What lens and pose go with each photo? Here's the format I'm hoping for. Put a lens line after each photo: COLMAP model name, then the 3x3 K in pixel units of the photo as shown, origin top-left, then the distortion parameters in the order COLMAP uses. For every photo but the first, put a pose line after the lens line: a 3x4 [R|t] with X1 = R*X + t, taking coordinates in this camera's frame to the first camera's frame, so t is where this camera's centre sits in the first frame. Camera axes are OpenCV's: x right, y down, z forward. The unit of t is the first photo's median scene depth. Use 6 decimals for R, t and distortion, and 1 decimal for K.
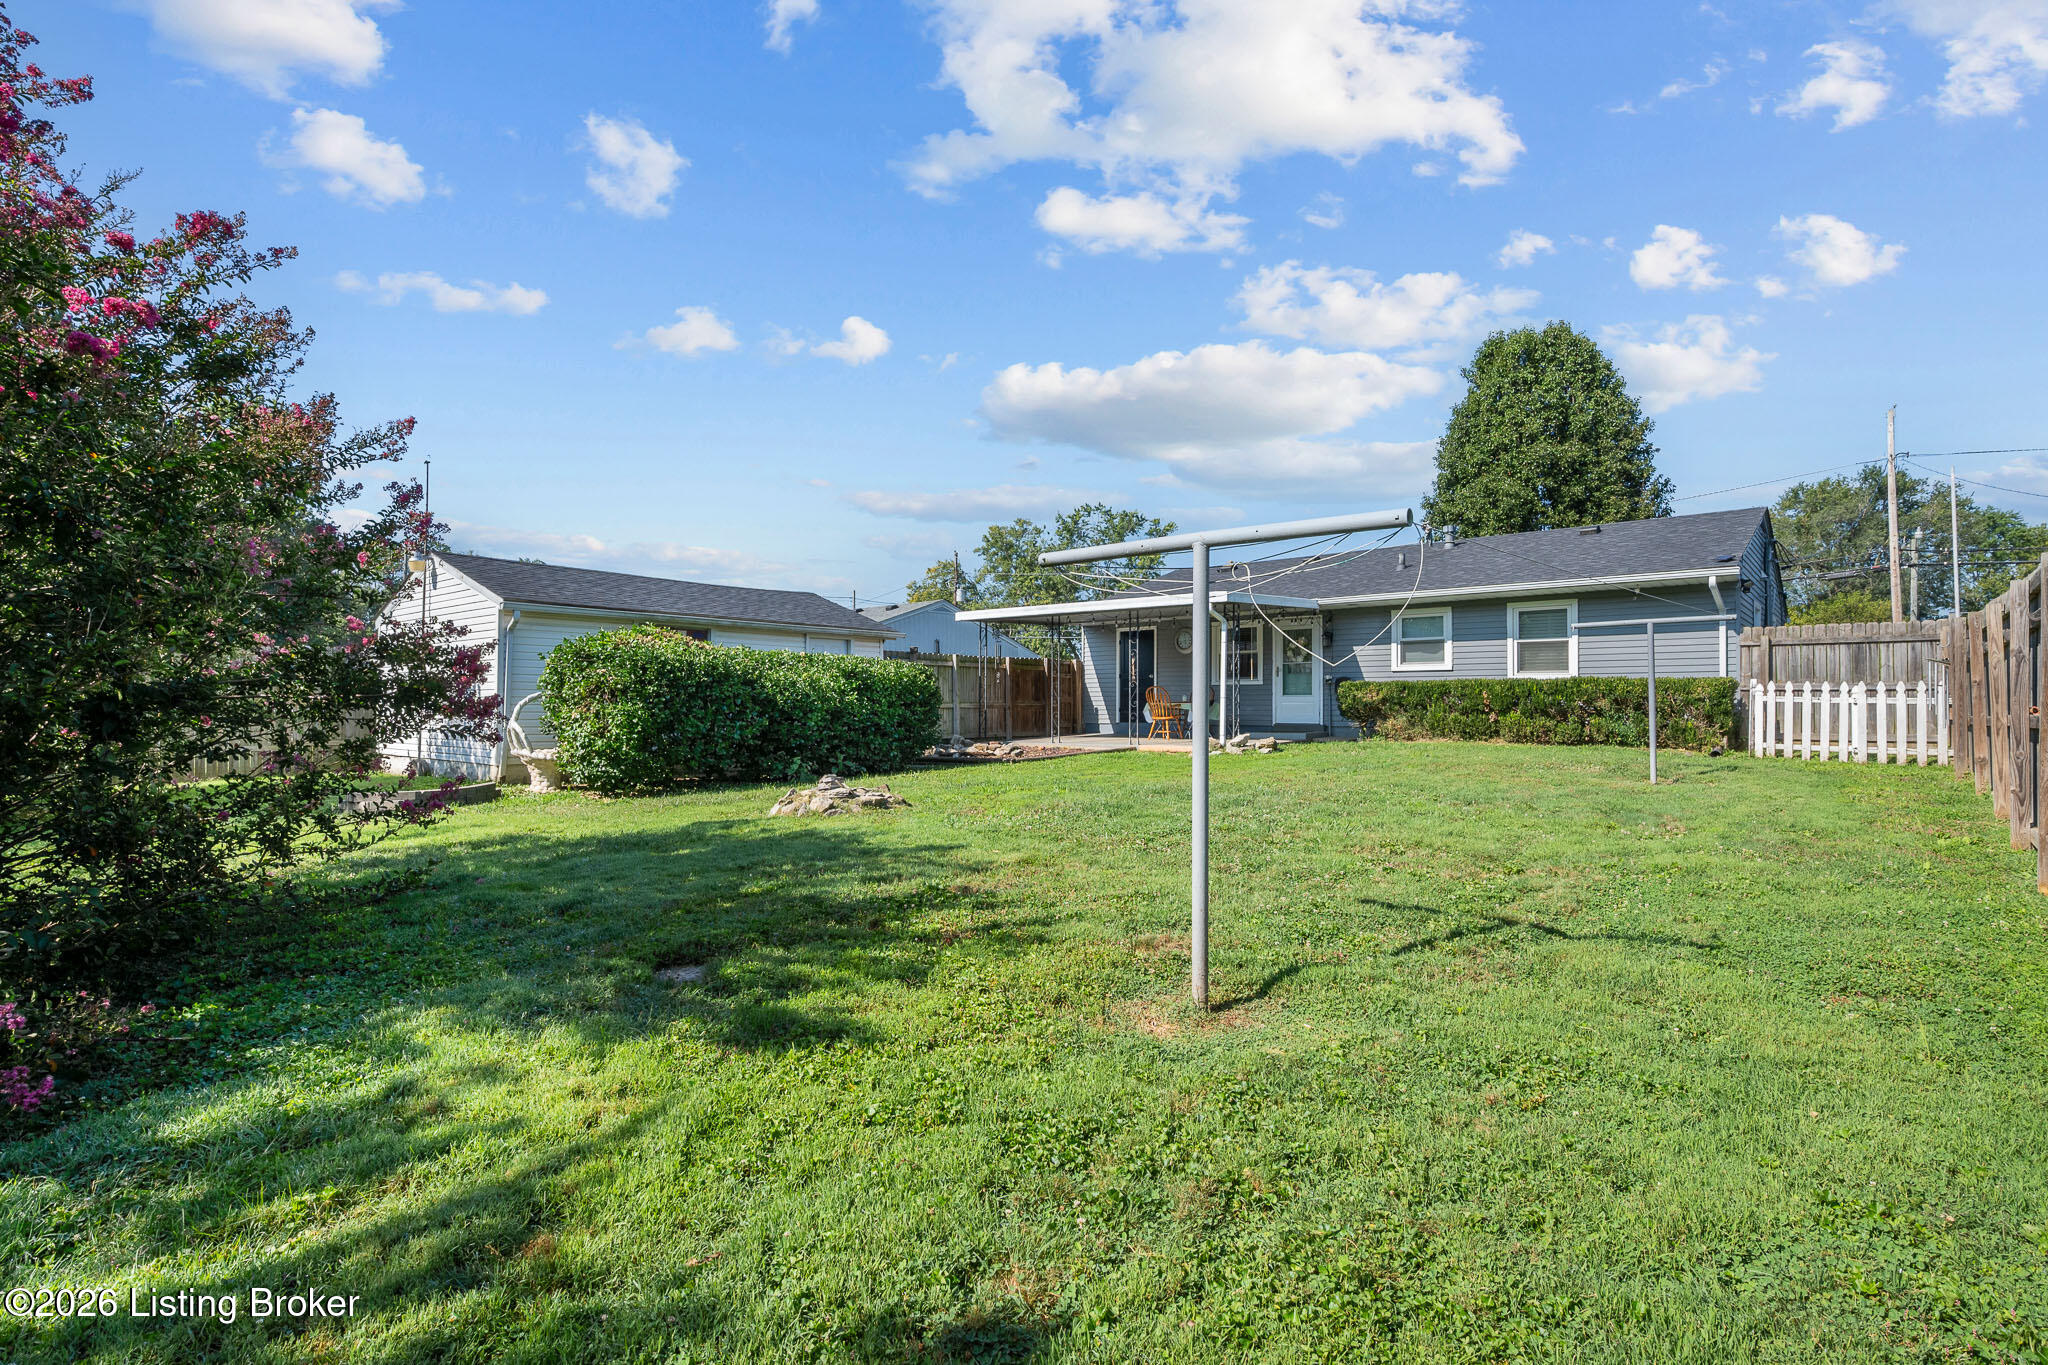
lens RADIAL K [[987.0, 0, 1024.0], [0, 987.0, 682.5], [0, 0, 1]] dist [0.001554, -0.000039]
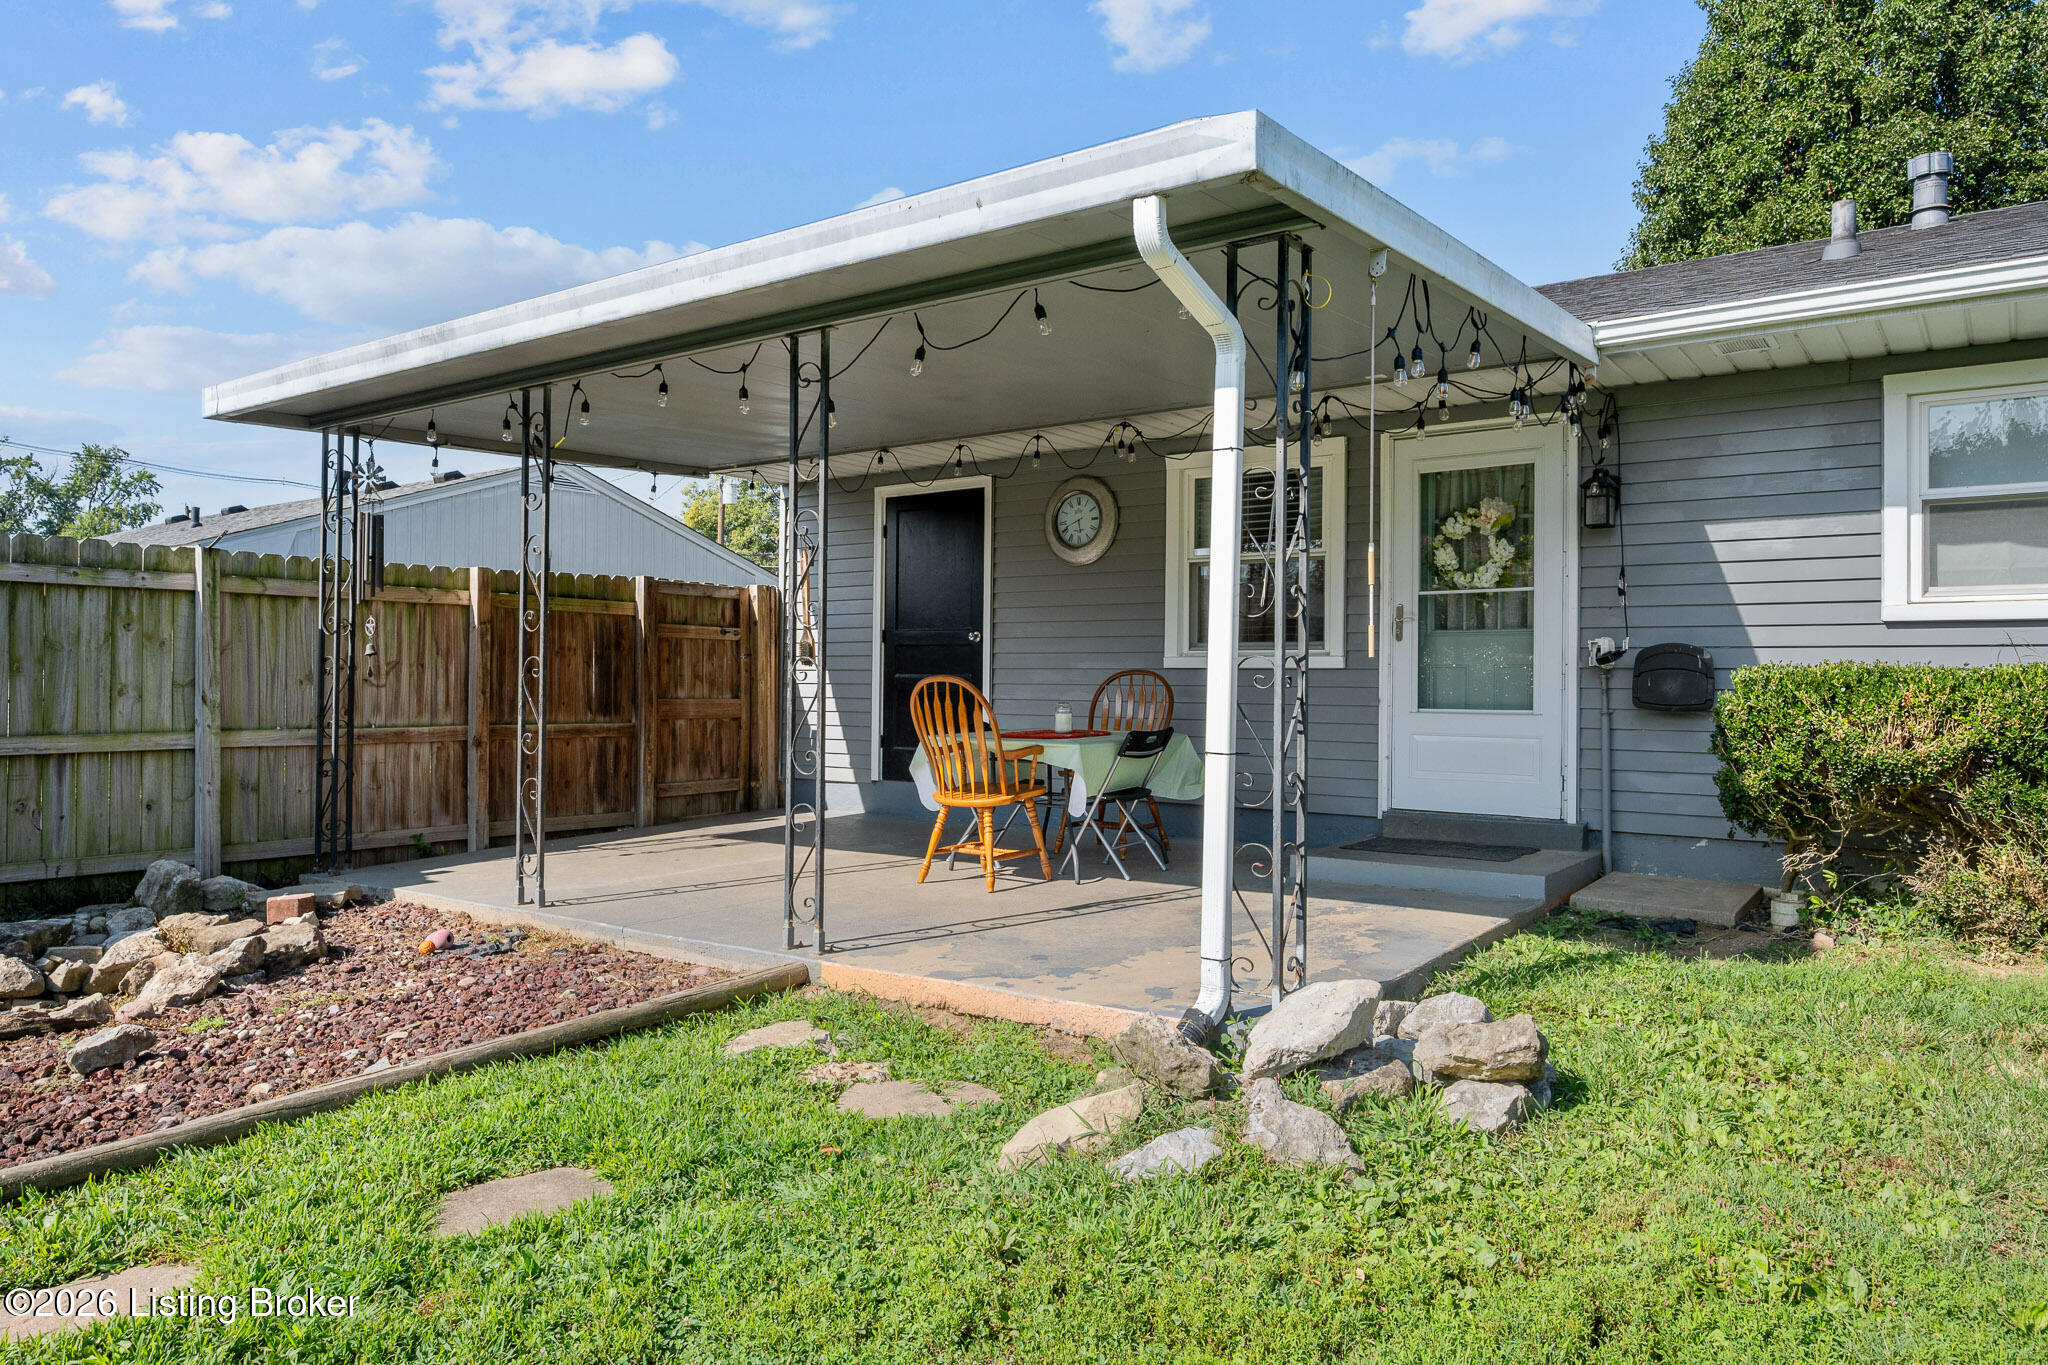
lens RADIAL K [[1326.8, 0, 1024.0], [0, 1326.8, 682.5], [0, 0, 1]] dist [-0.001305, -0.001790]
pose [[0.996877, 0.005027, 0.078805, 0.123339], [-0.007089, 0.999639, 0.025914, -0.003166], [-0.078646, -0.026392, 0.996553, 0.640210]]
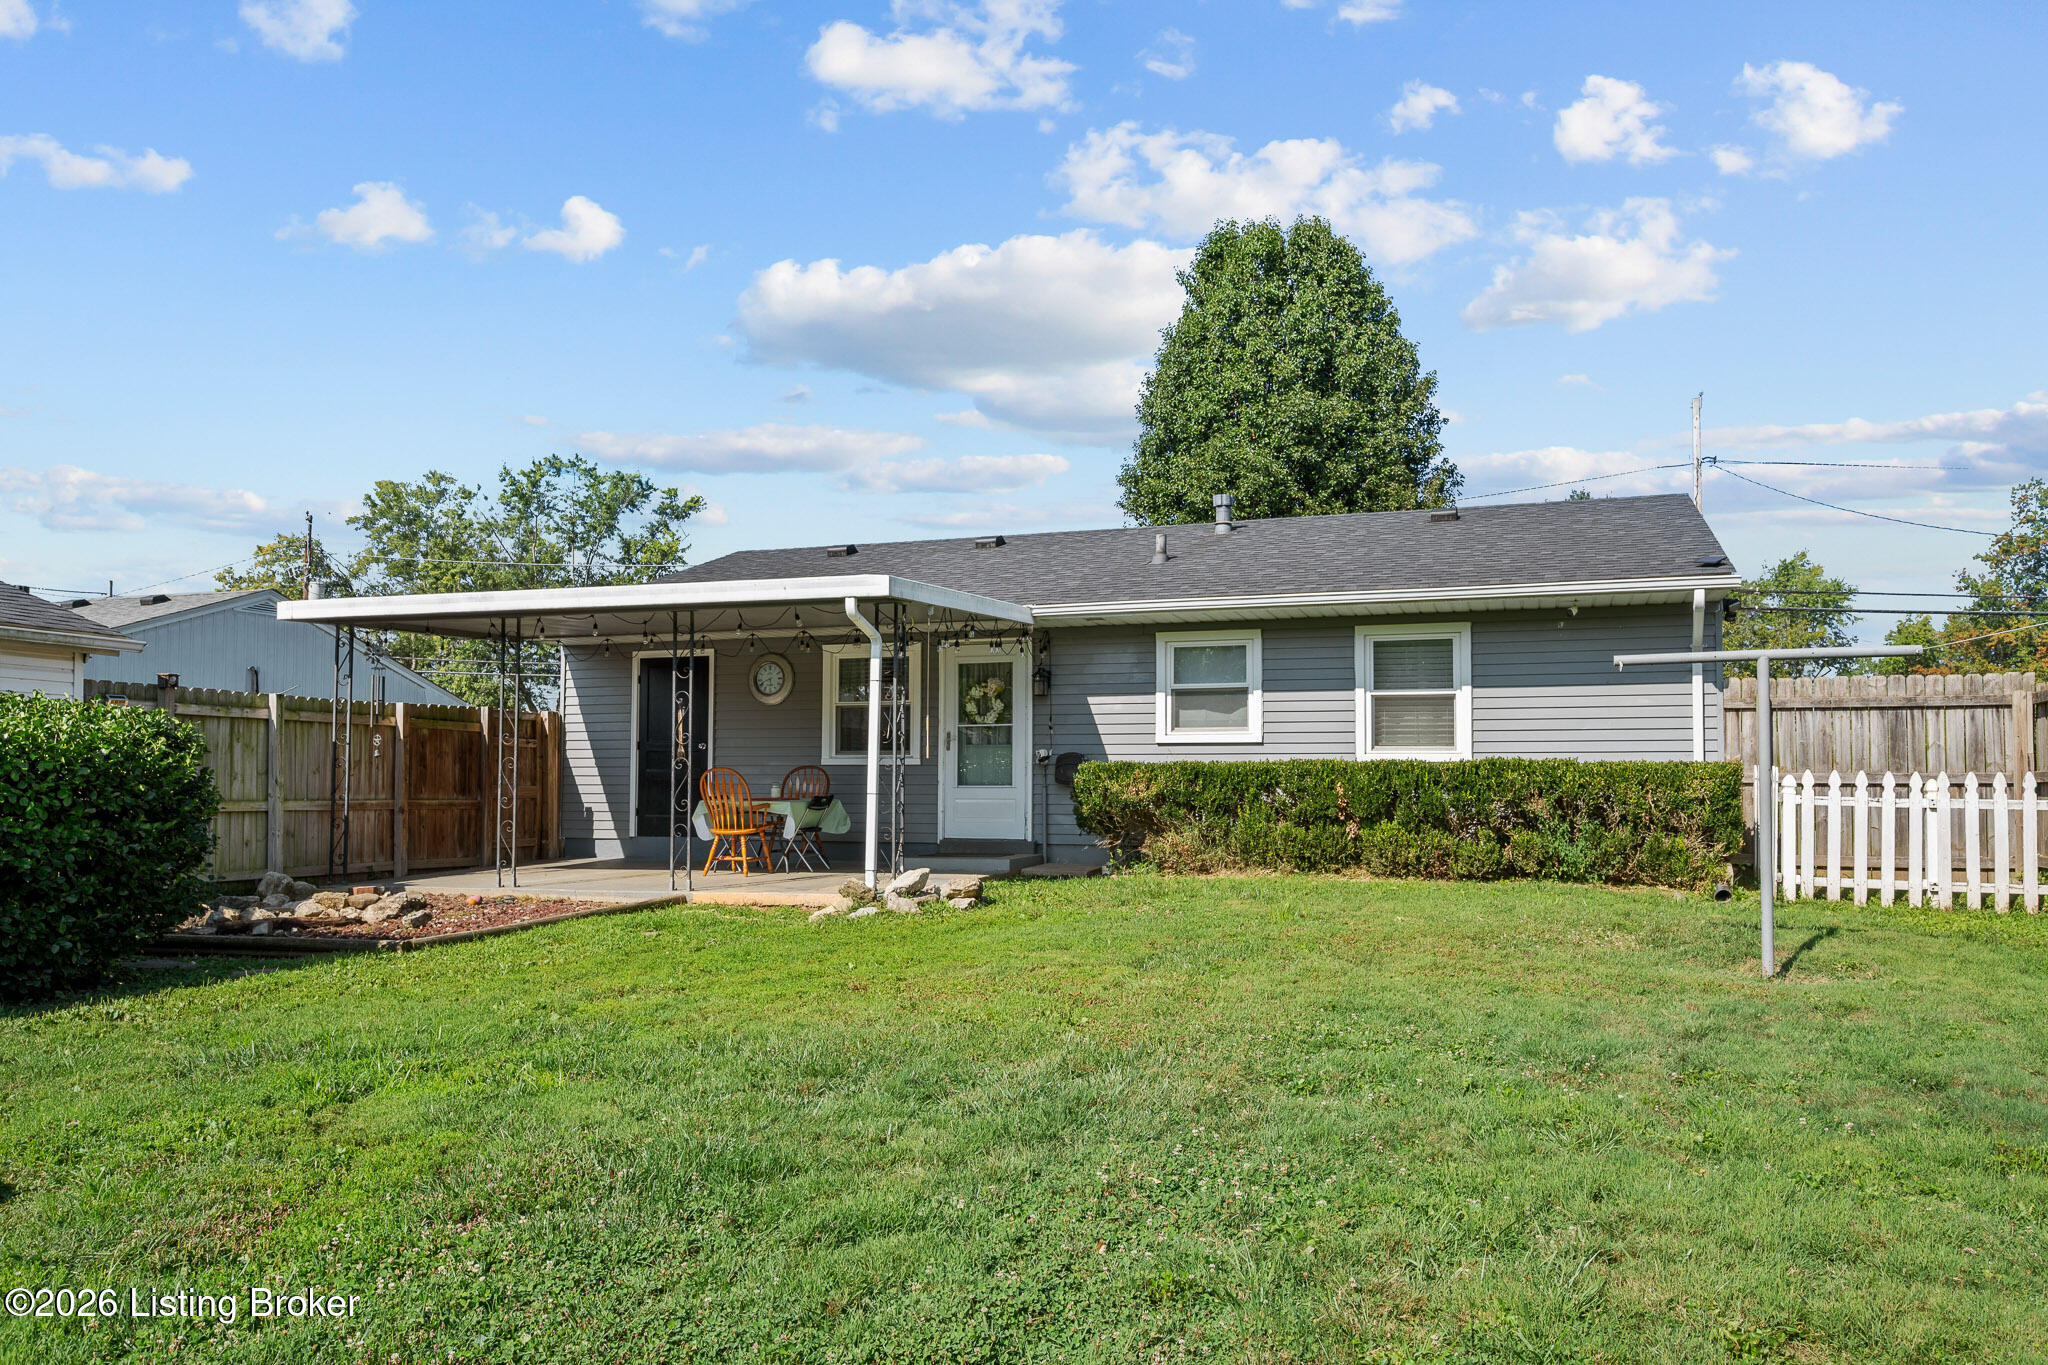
lens RADIAL K [[1478.4, 0, 1017.8], [0, 1478.4, 729.5], [0, 0, 1]] dist [-0.003719, -0.002746]
pose [[0.930624, 0.015960, 0.365627, 0.000380], [-0.010154, 0.999790, -0.017797, -0.003476], [-0.365835, 0.012850, 0.930591, 0.246126]]
